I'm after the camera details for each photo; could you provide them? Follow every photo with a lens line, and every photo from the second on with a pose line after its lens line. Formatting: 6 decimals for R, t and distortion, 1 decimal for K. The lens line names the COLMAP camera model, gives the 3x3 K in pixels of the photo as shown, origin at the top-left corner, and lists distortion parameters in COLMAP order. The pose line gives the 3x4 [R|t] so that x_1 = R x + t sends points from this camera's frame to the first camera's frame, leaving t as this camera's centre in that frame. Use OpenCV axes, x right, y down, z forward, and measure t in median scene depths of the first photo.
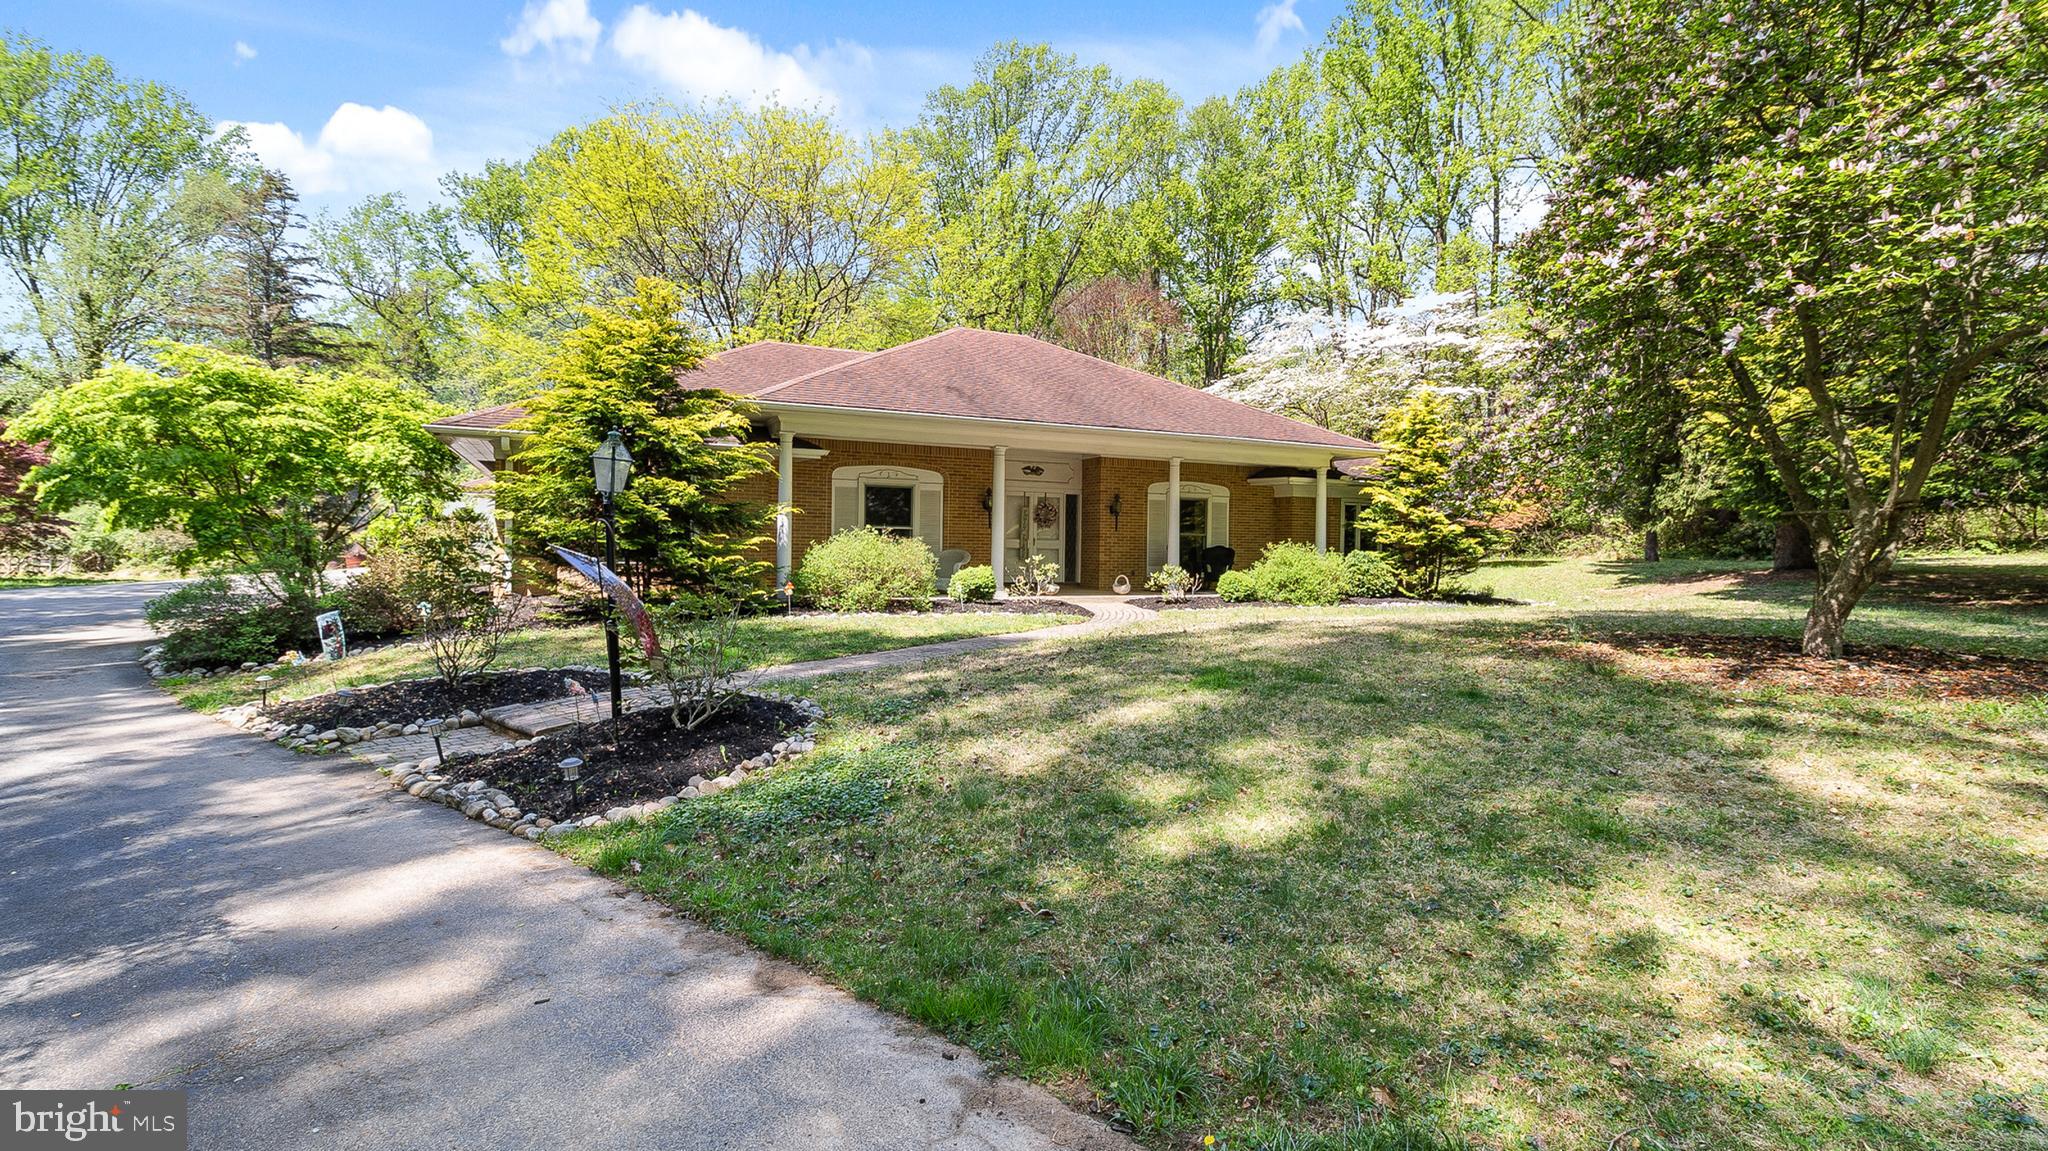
lens RADIAL K [[954.8, 0, 1022.7], [0, 954.8, 570.2], [0, 0, 1]] dist [-0.000442, -0.000114]
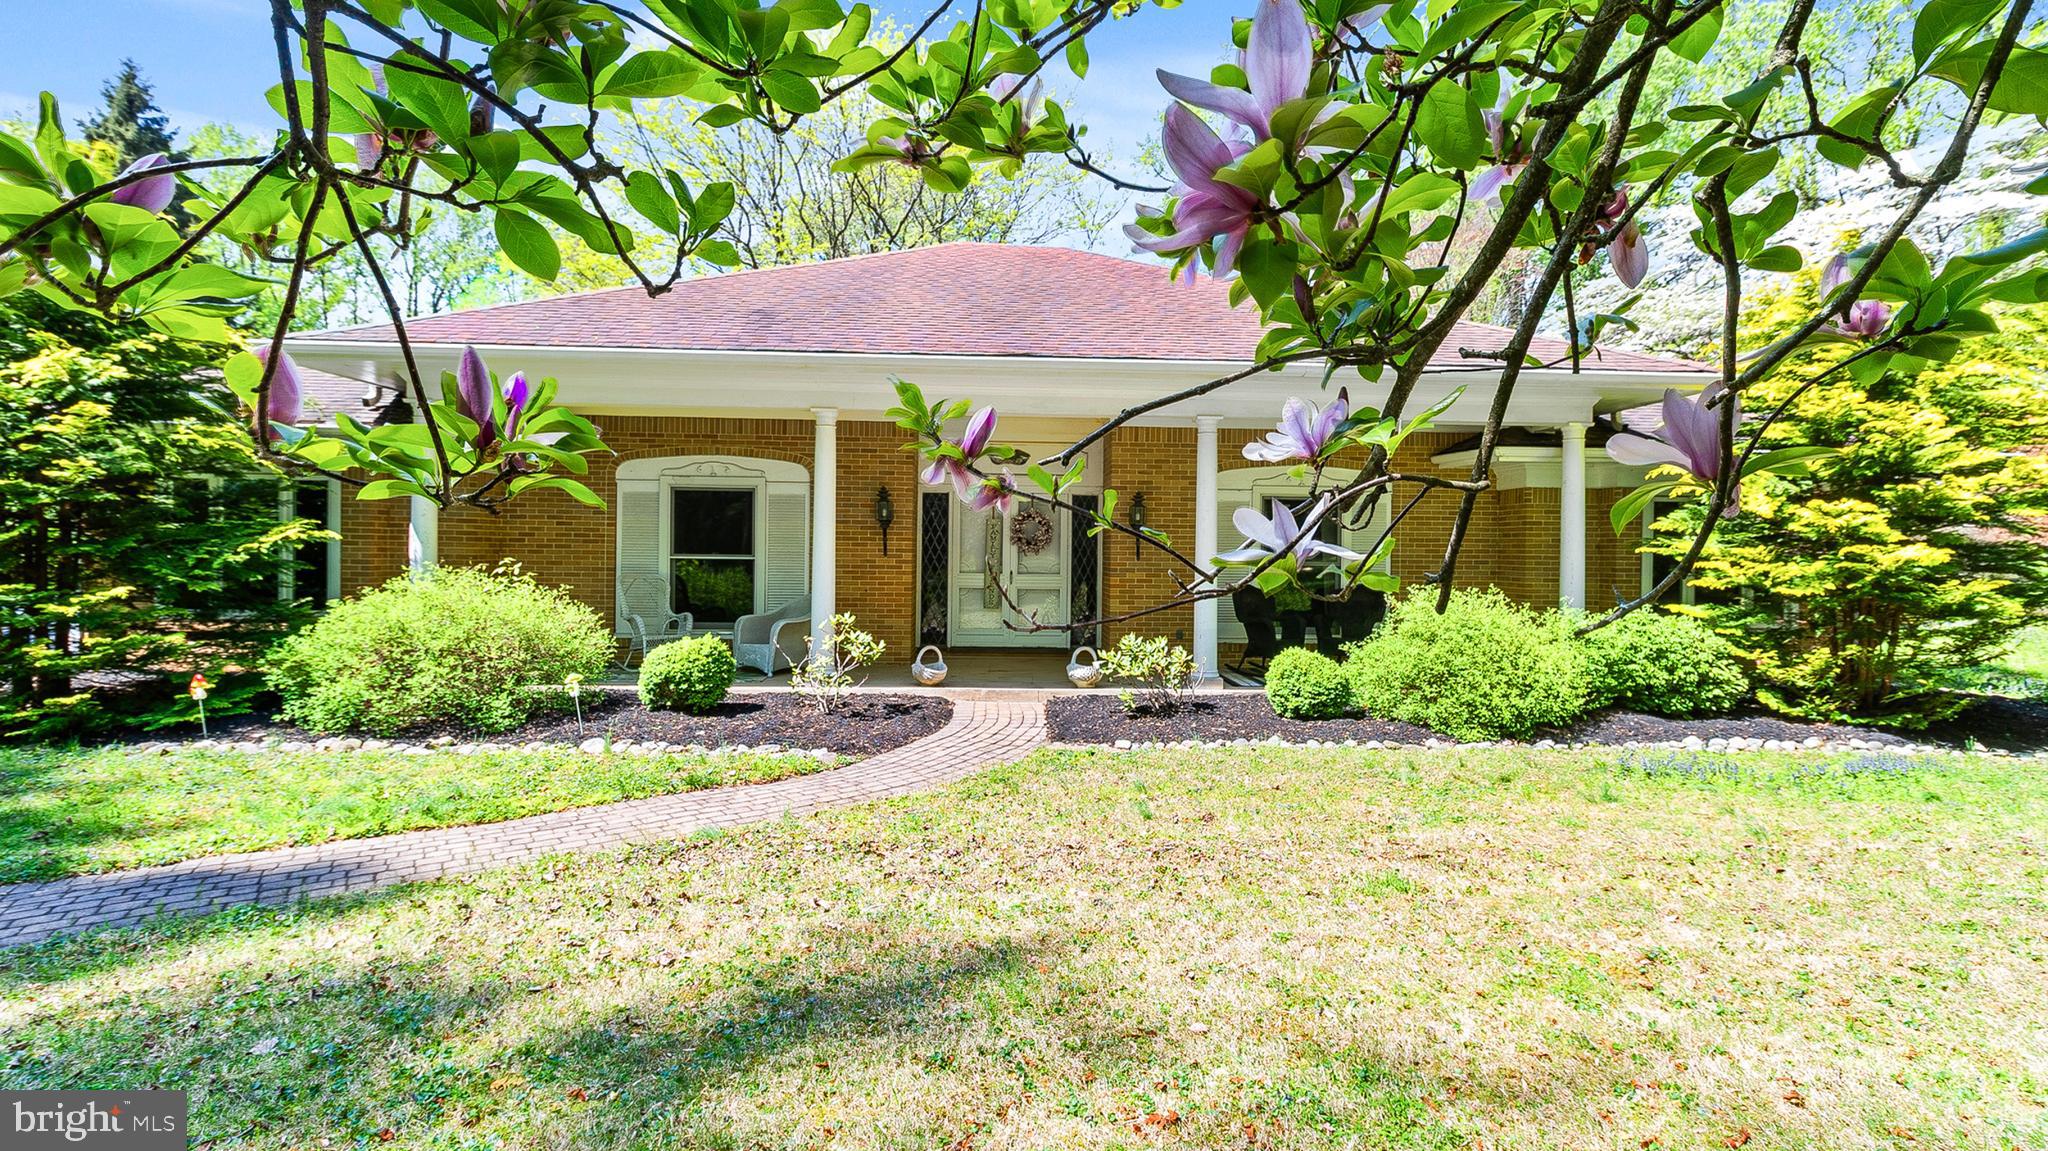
lens RADIAL K [[954.8, 0, 1025.2], [0, 954.8, 575.0], [0, 0, 1]] dist [-0.000442, -0.000114]
pose [[0.921368, 0.004267, -0.388667, 0.260001], [-0.007561, 0.999947, -0.006944, -0.028898], [0.388617, 0.009337, 0.921352, 0.484152]]
